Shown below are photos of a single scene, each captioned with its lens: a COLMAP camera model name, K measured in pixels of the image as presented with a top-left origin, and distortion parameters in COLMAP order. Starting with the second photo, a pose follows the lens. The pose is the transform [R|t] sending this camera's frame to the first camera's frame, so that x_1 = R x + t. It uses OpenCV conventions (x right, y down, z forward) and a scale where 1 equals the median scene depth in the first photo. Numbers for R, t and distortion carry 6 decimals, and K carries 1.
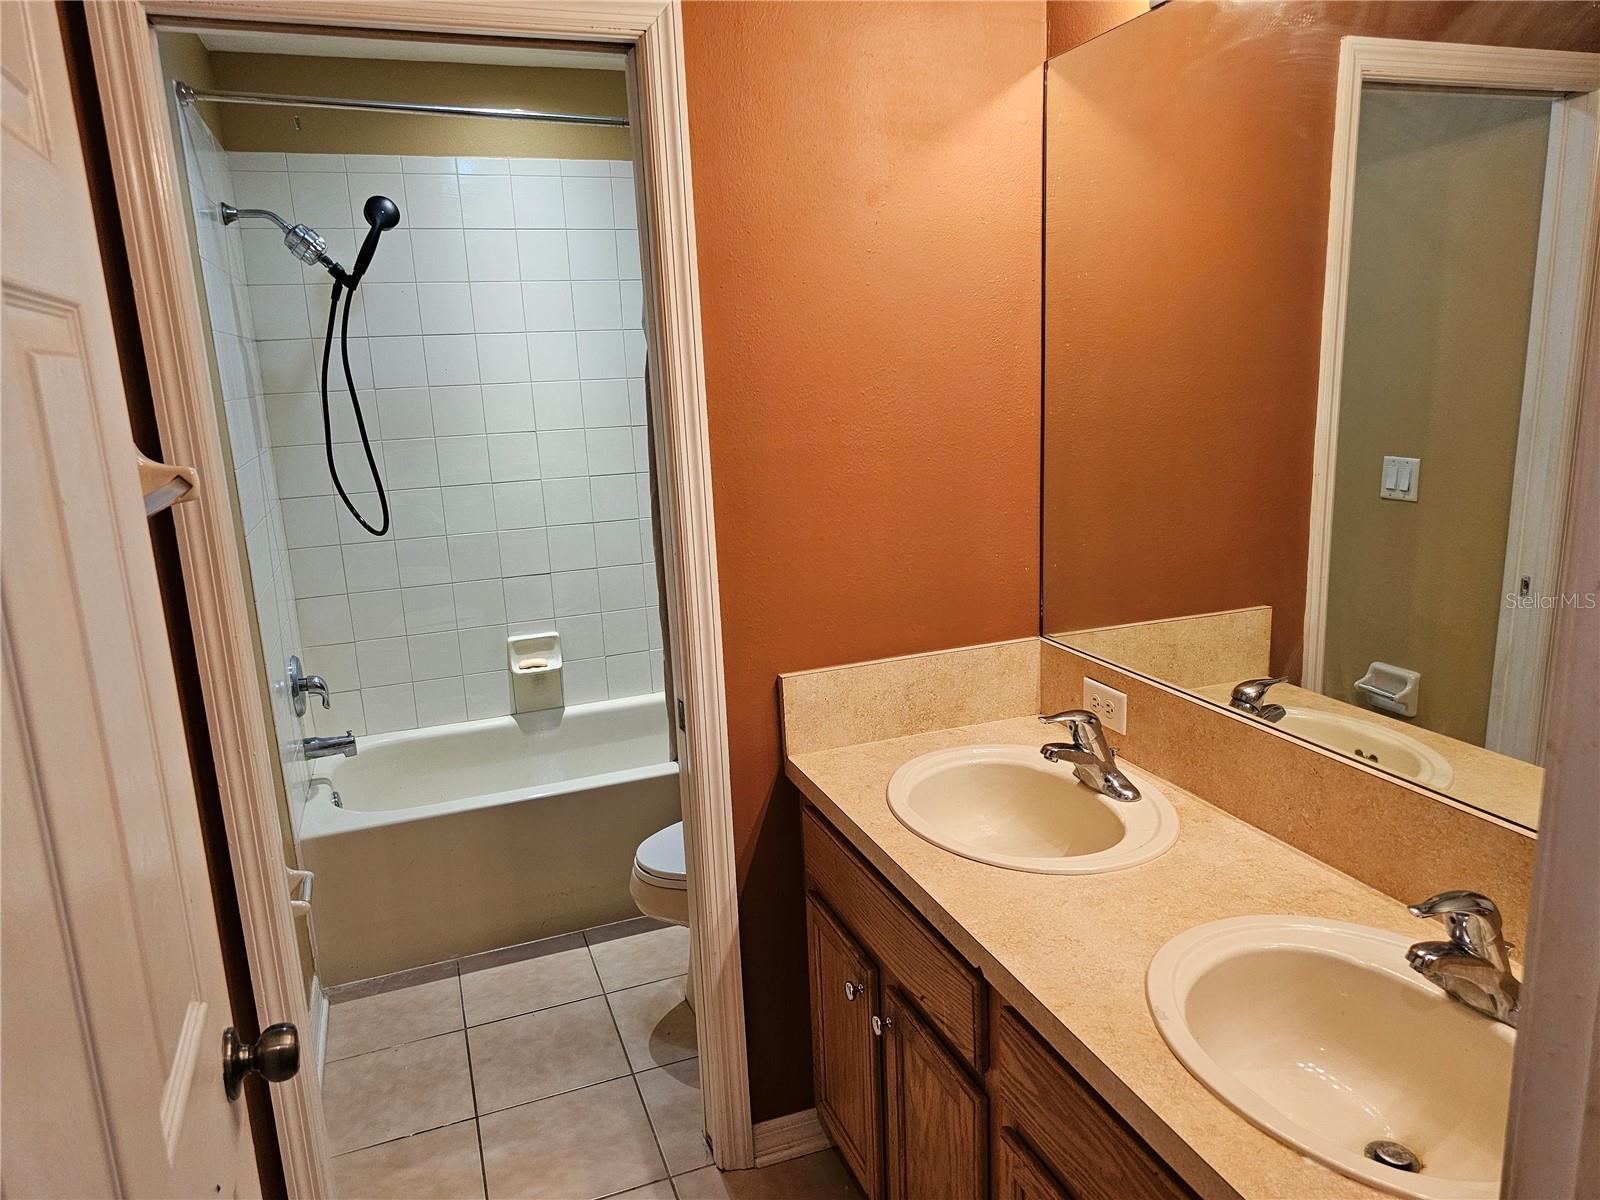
lens RADIAL K [[1066.7, 0, 795.4], [0, 1066.7, 596.8], [0, 0, 1]] dist [0.059569, -0.052859]
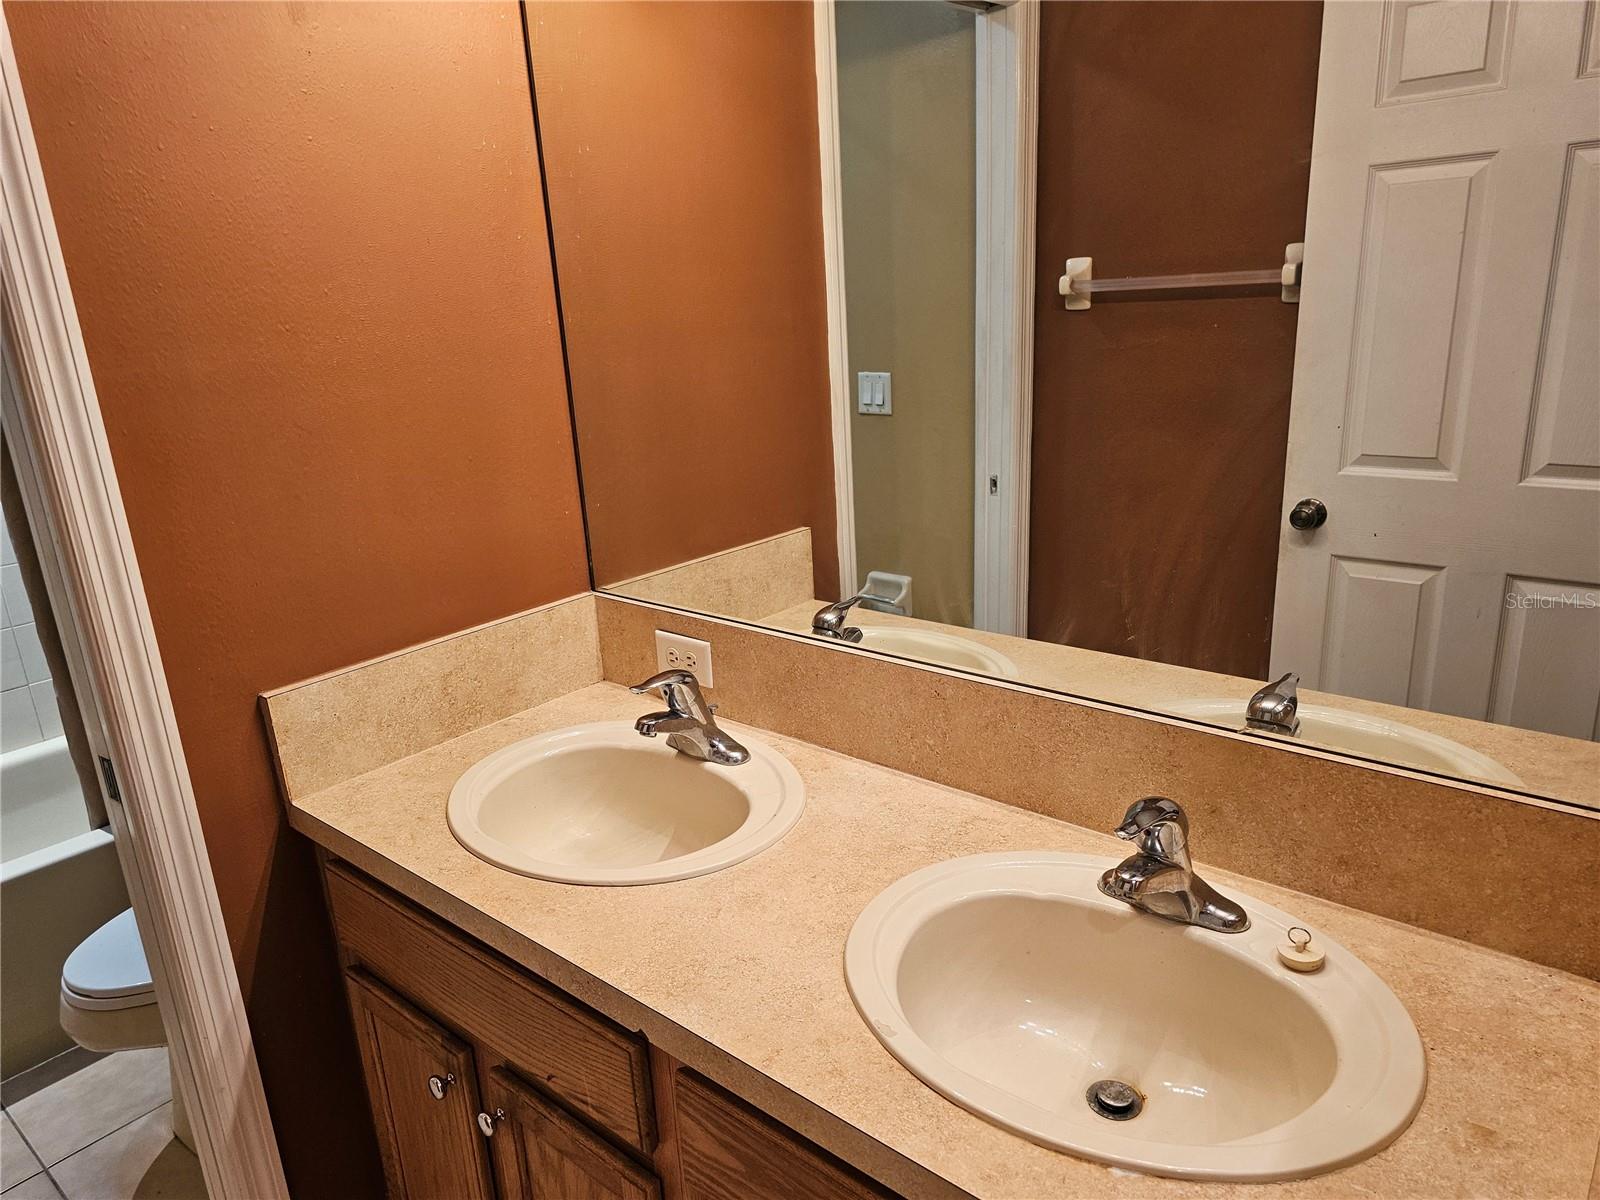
lens RADIAL K [[1084.5, 0, 798.5], [0, 1084.5, 614.0], [0, 0, 1]] dist [0.066370, -0.065194]
pose [[0.876397, -0.147721, 0.458374, -0.029376], [0.120562, 0.988785, 0.088147, -0.001092], [-0.466254, -0.021989, 0.884377, 0.187273]]
